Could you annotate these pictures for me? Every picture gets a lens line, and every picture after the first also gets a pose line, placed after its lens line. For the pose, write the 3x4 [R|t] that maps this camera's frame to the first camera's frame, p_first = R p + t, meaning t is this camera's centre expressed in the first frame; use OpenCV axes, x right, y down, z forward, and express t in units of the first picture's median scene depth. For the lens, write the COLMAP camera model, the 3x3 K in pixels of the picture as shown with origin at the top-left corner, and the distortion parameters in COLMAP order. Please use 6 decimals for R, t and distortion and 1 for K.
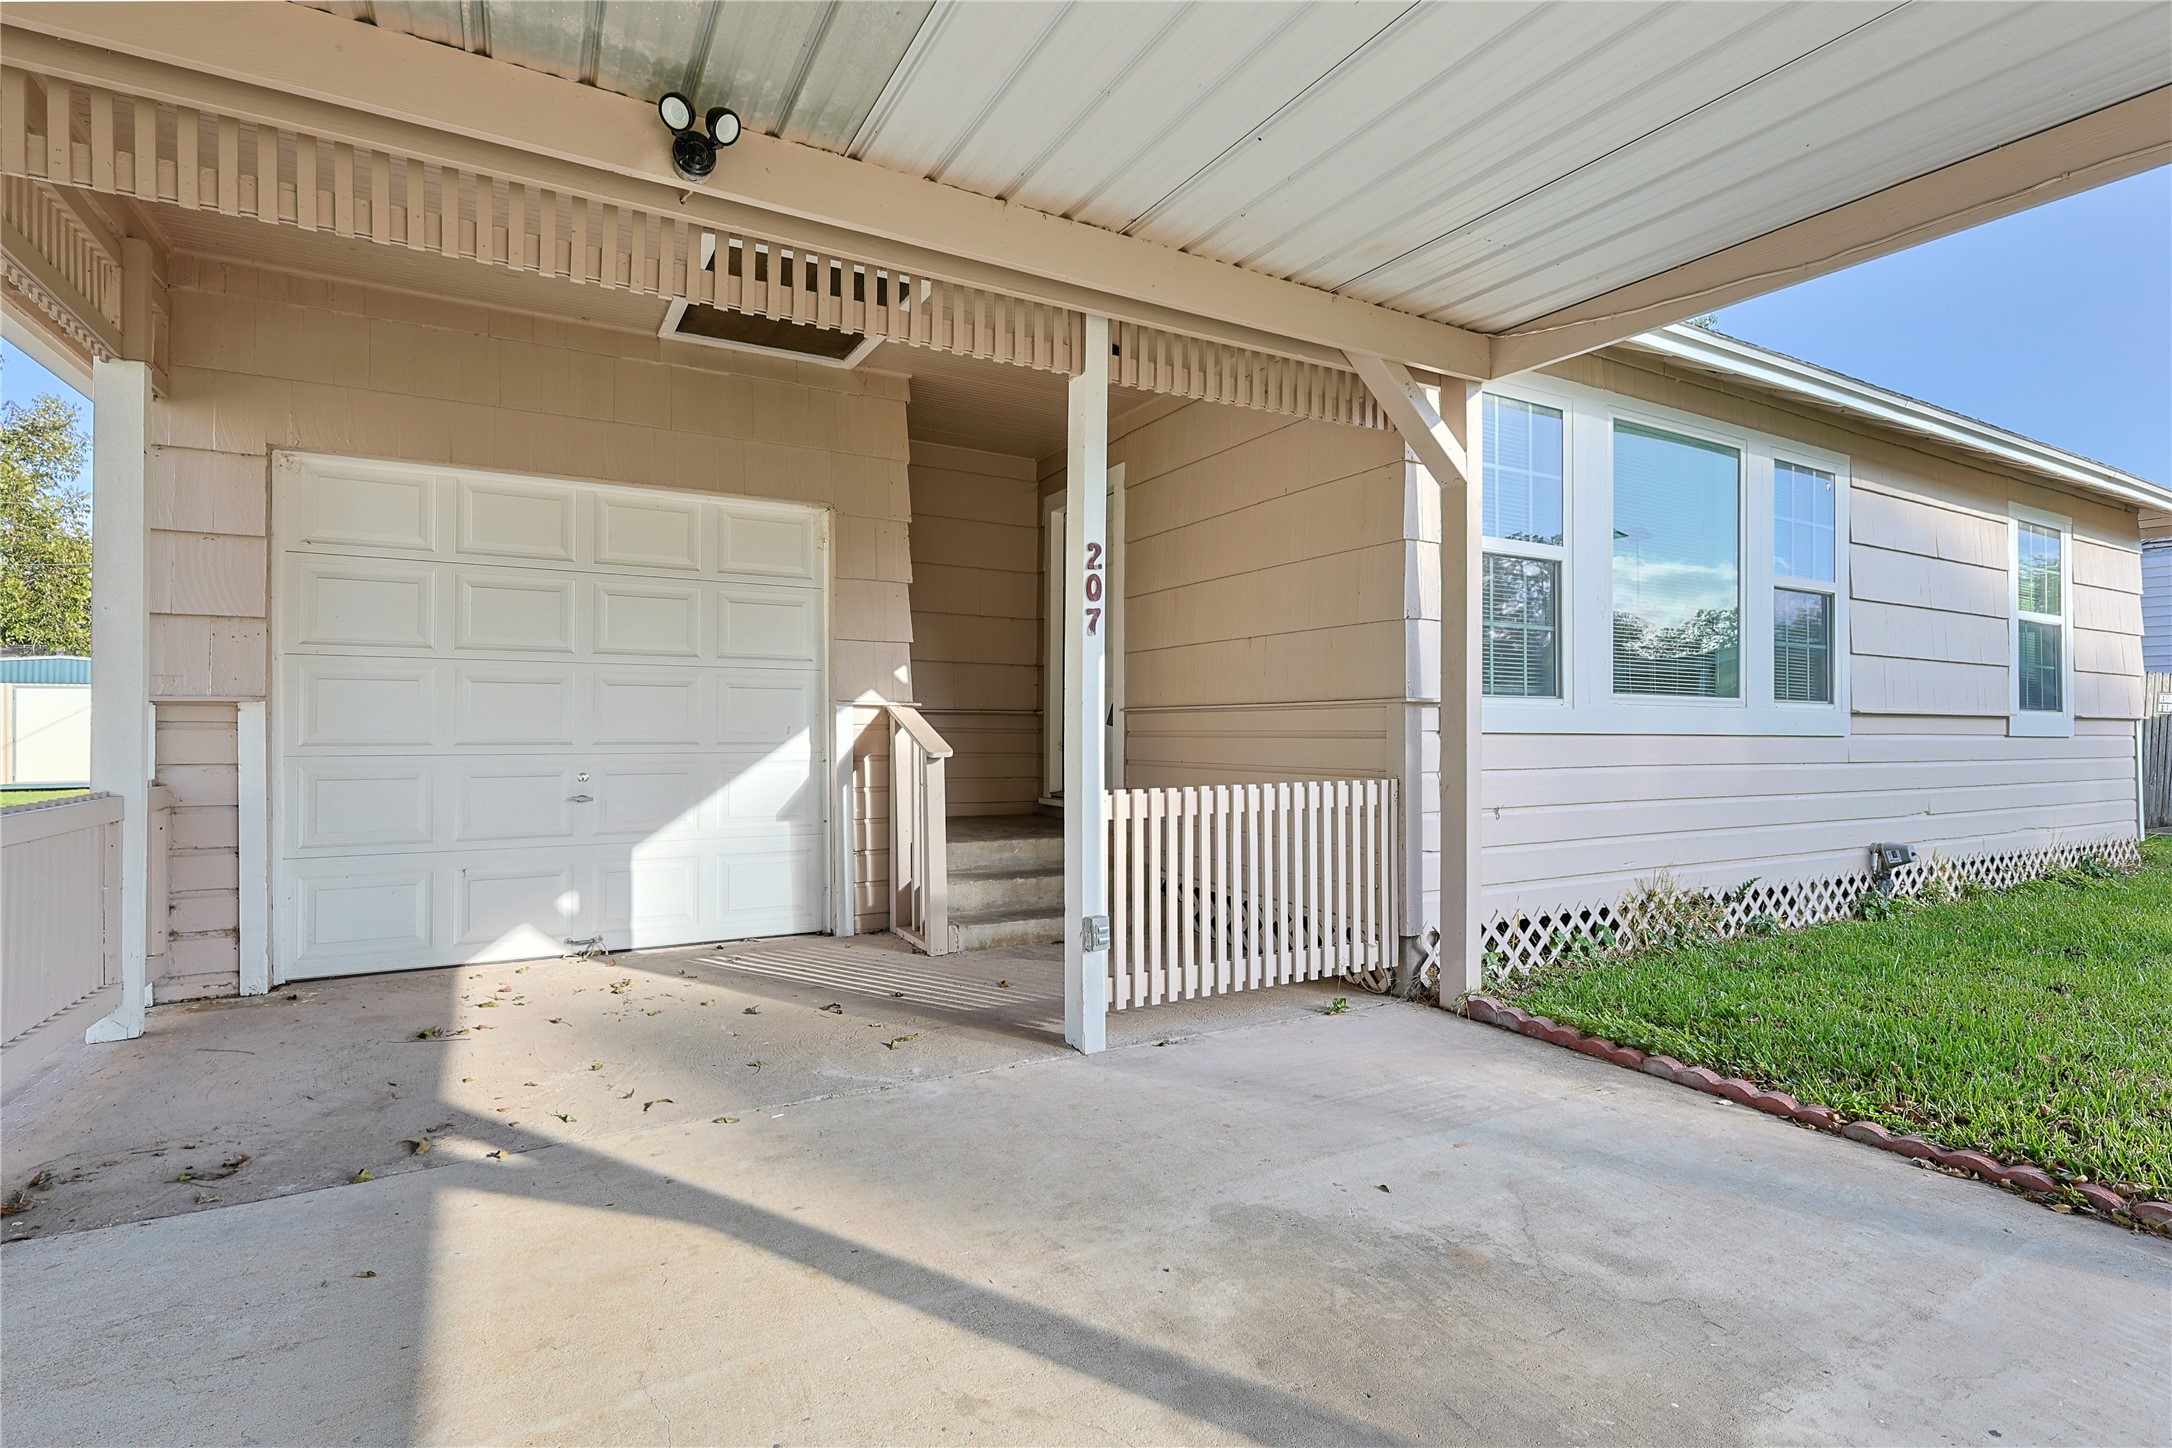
lens RADIAL K [[995.2, 0, 1089.3], [0, 995.2, 718.8], [0, 0, 1]] dist [0.003108, 0.000117]
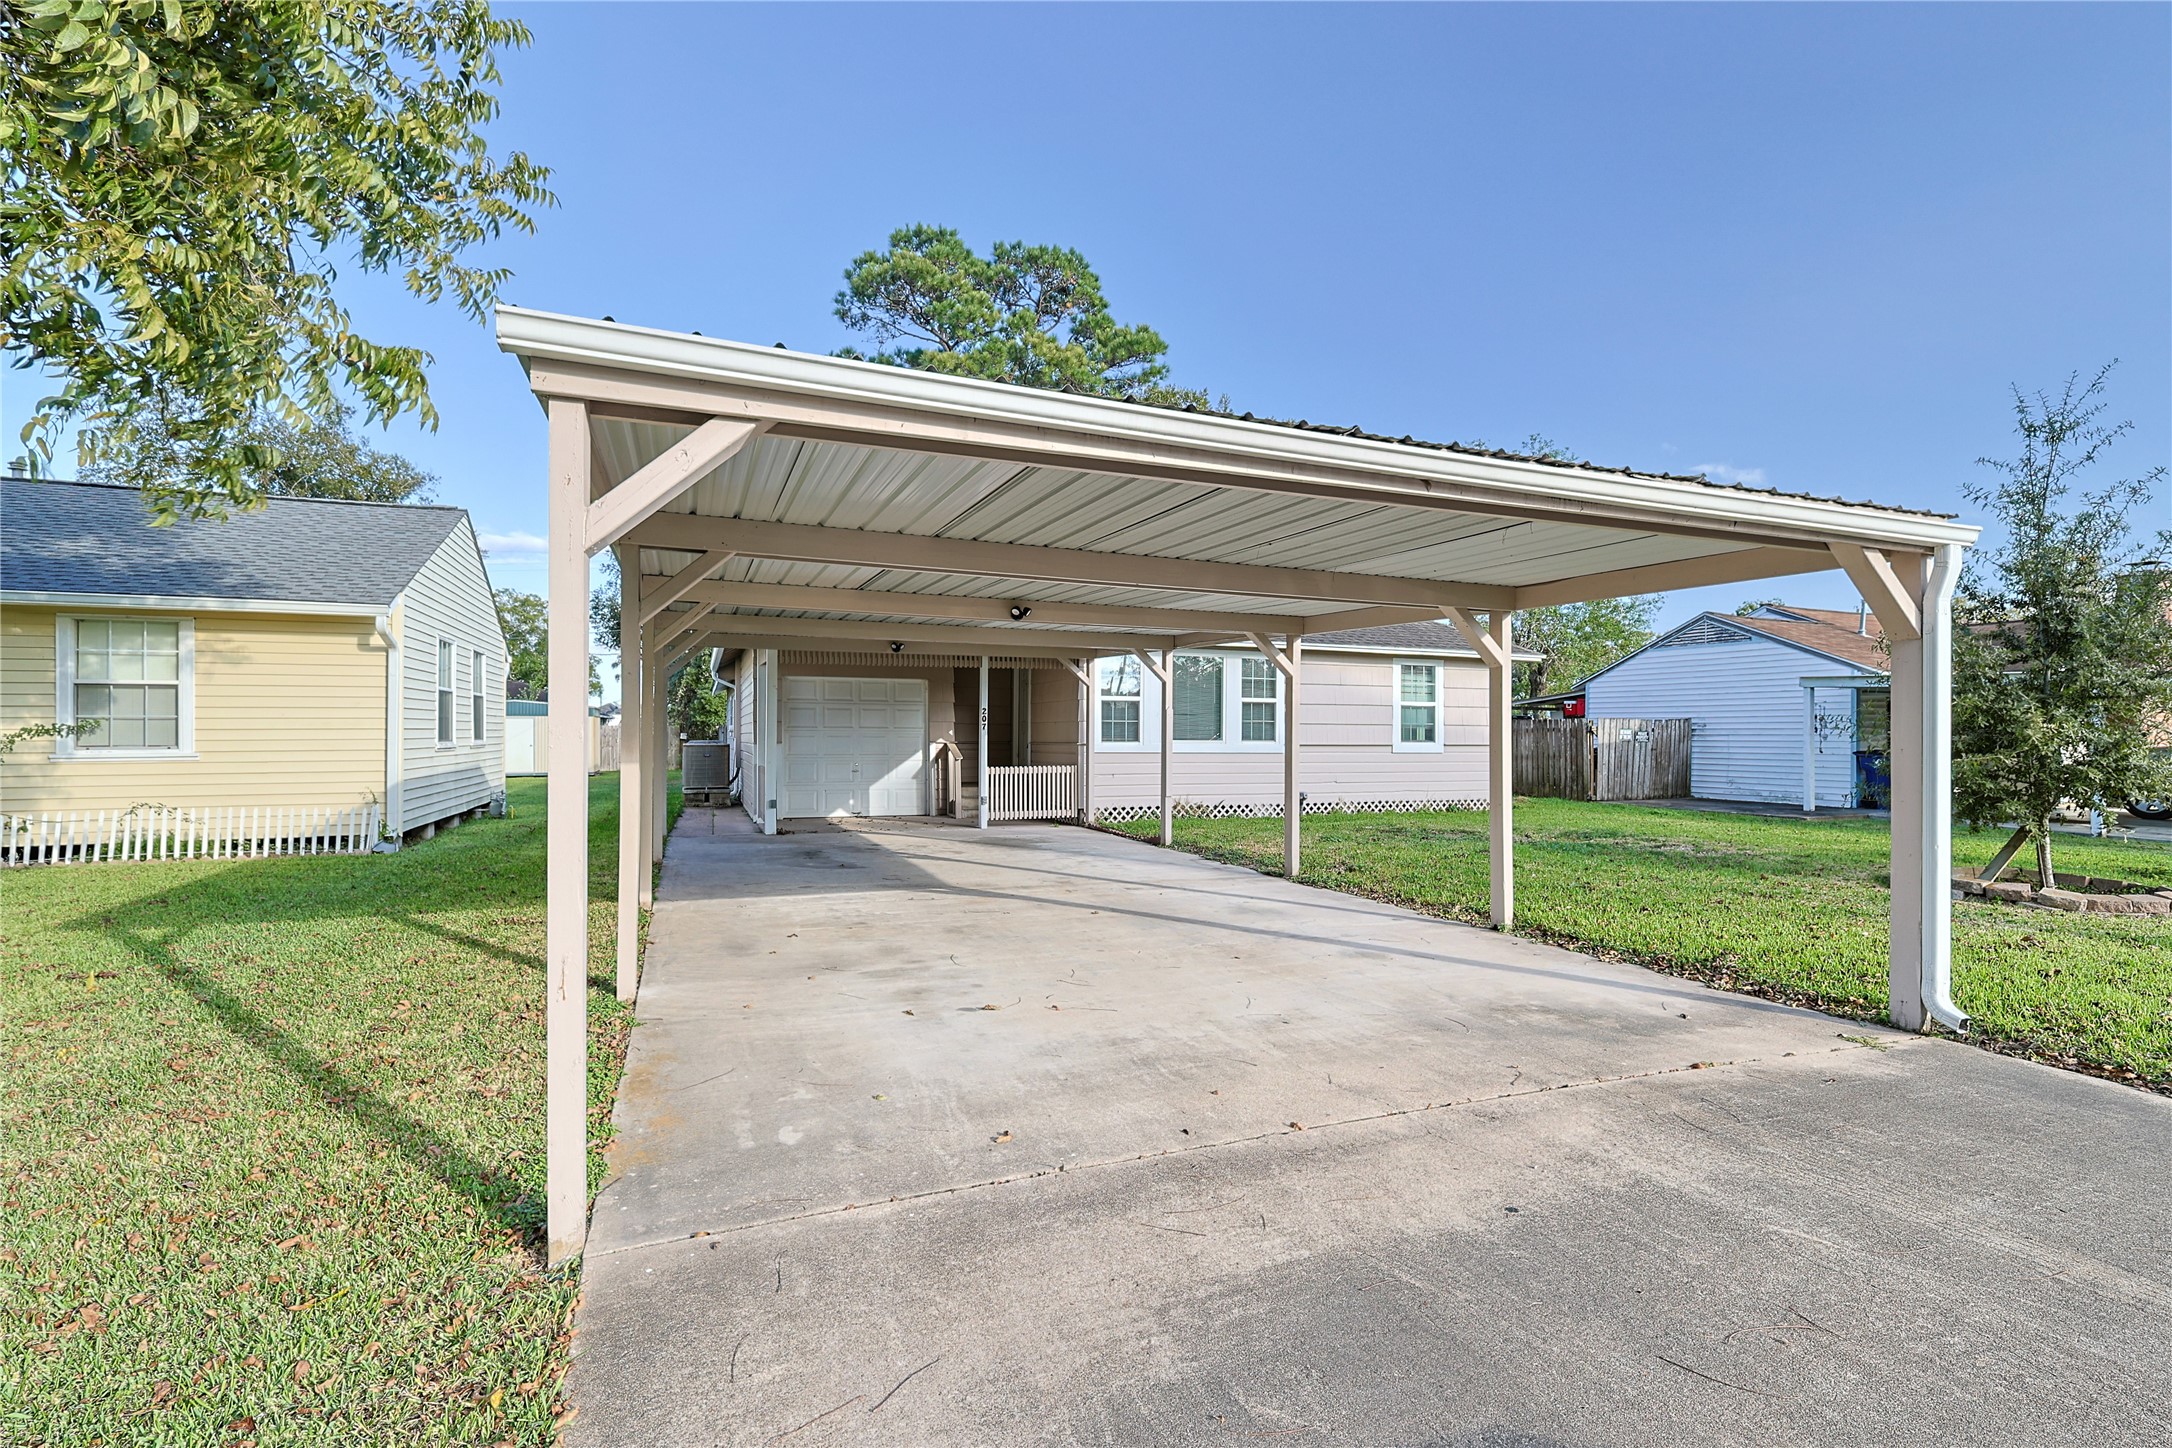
lens RADIAL K [[995.2, 0, 1084.5], [0, 995.2, 728.9], [0, 0, 1]] dist [0.003108, 0.000117]
pose [[0.989087, -0.002333, -0.147311, 0.704363], [0.002236, 0.999997, -0.000819, -0.054231], [0.147313, 0.000481, 0.989090, -2.073849]]
